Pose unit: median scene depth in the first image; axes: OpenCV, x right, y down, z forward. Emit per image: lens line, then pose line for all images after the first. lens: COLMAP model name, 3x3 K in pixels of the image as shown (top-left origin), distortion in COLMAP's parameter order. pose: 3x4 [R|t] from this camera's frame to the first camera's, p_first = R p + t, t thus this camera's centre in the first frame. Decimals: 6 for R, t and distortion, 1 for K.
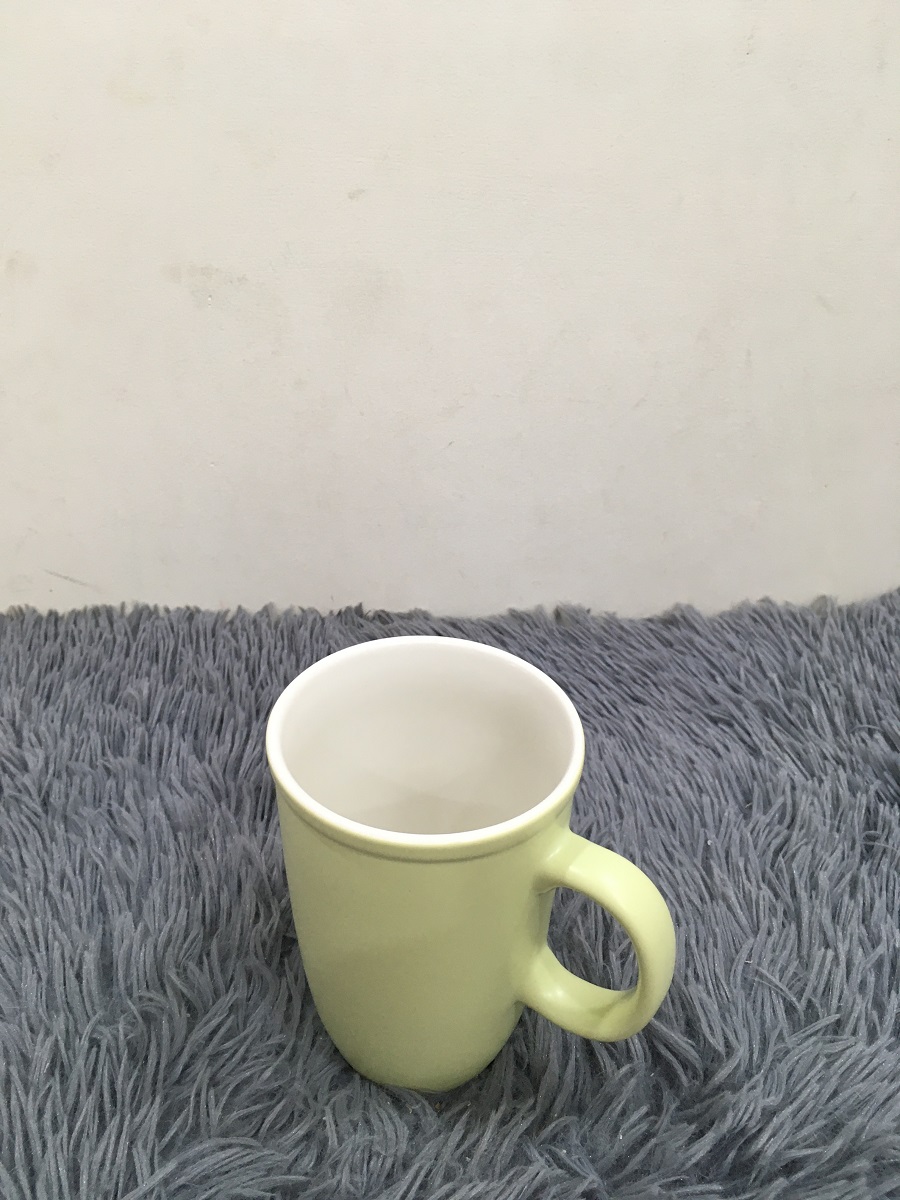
lens RADIAL K [[1039.0, 0, 455.3], [0, 1039.0, 608.9], [0, 0, 1]] dist [0.048893, -0.090335]
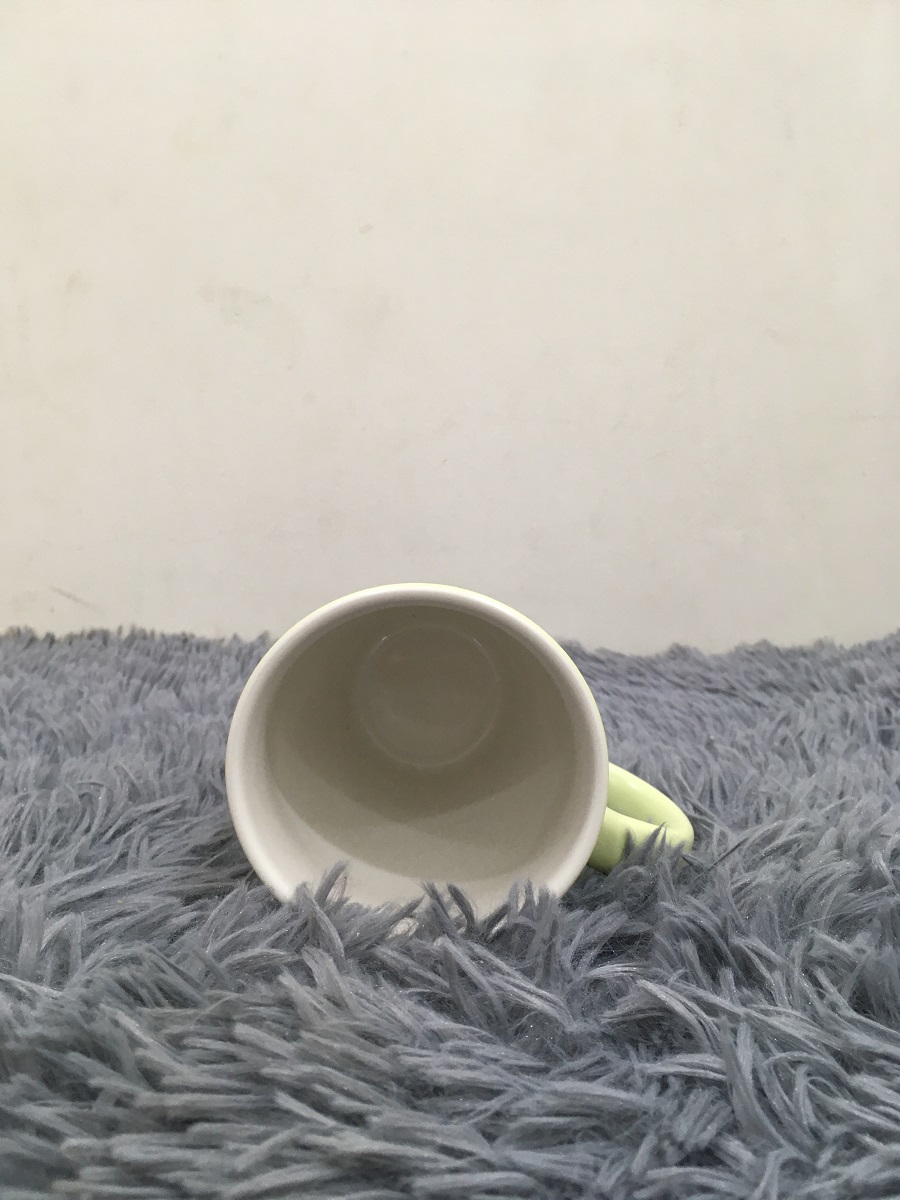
lens RADIAL K [[1039.0, 0, 456.5], [0, 1039.0, 594.2], [0, 0, 1]] dist [0.048893, -0.090335]
pose [[0.999830, 0.002484, -0.018292, 0.026671], [-0.010237, 0.899190, -0.437438, 0.423469], [0.015361, 0.437551, 0.899062, 0.086173]]
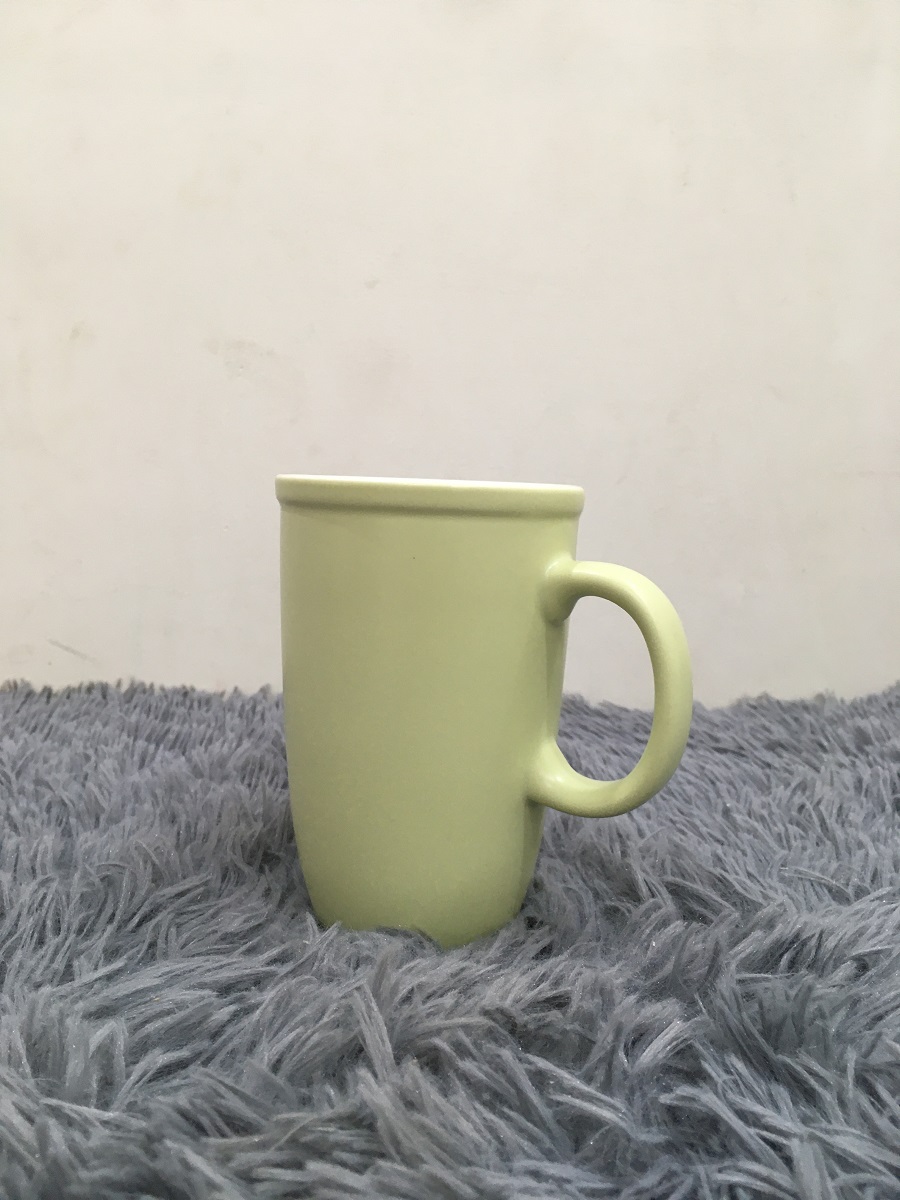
lens RADIAL K [[1039.0, 0, 454.2], [0, 1039.0, 600.1], [0, 0, 1]] dist [0.048893, -0.090335]
pose [[0.999948, 0.005290, 0.008775, -0.007908], [-0.000776, 0.893029, -0.449998, 0.391815], [-0.010217, 0.449967, 0.892987, 0.074266]]
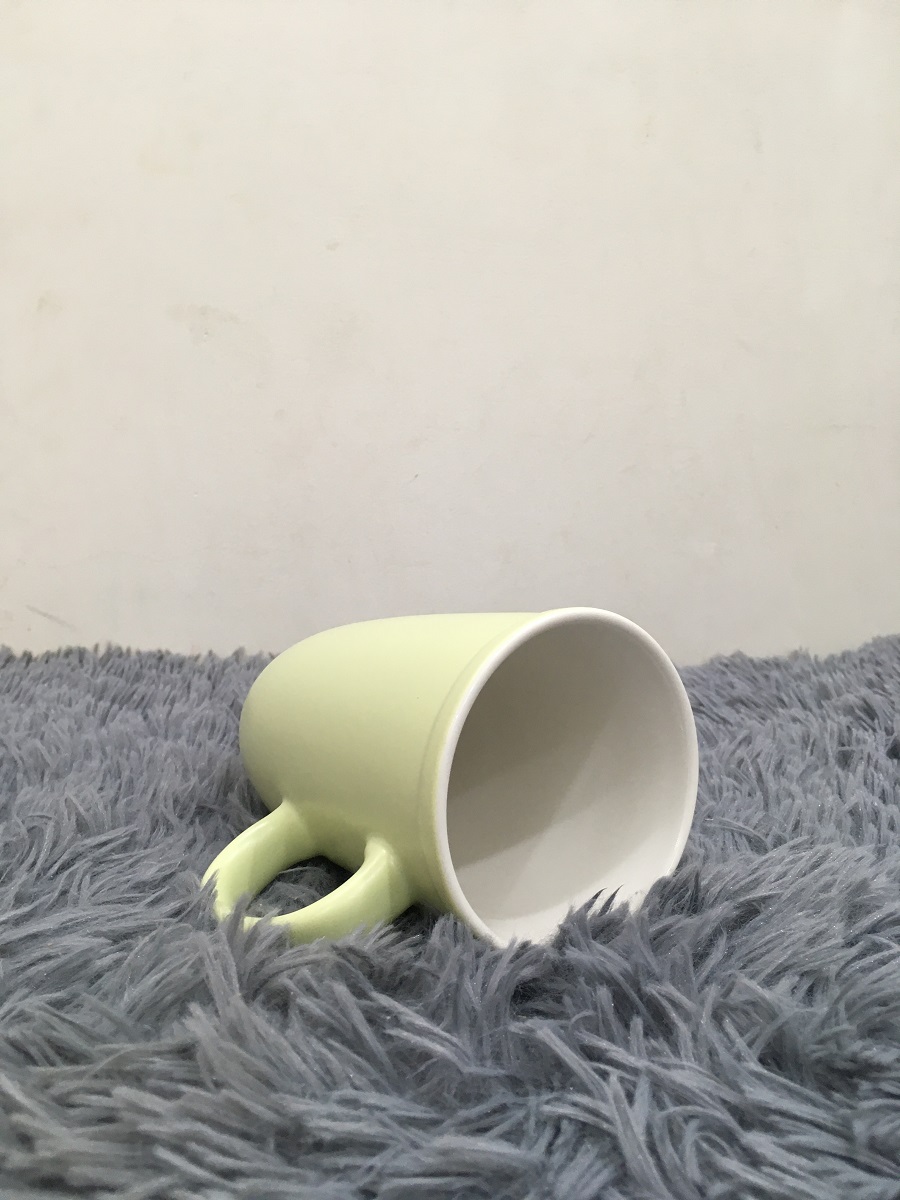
lens RADIAL K [[1039.0, 0, 454.4], [0, 1039.0, 595.5], [0, 0, 1]] dist [0.048893, -0.090335]
pose [[0.999296, -0.007796, -0.036684, 0.071141], [-0.008672, 0.903613, -0.428262, 0.401991], [0.036487, 0.428279, 0.902910, 0.075597]]
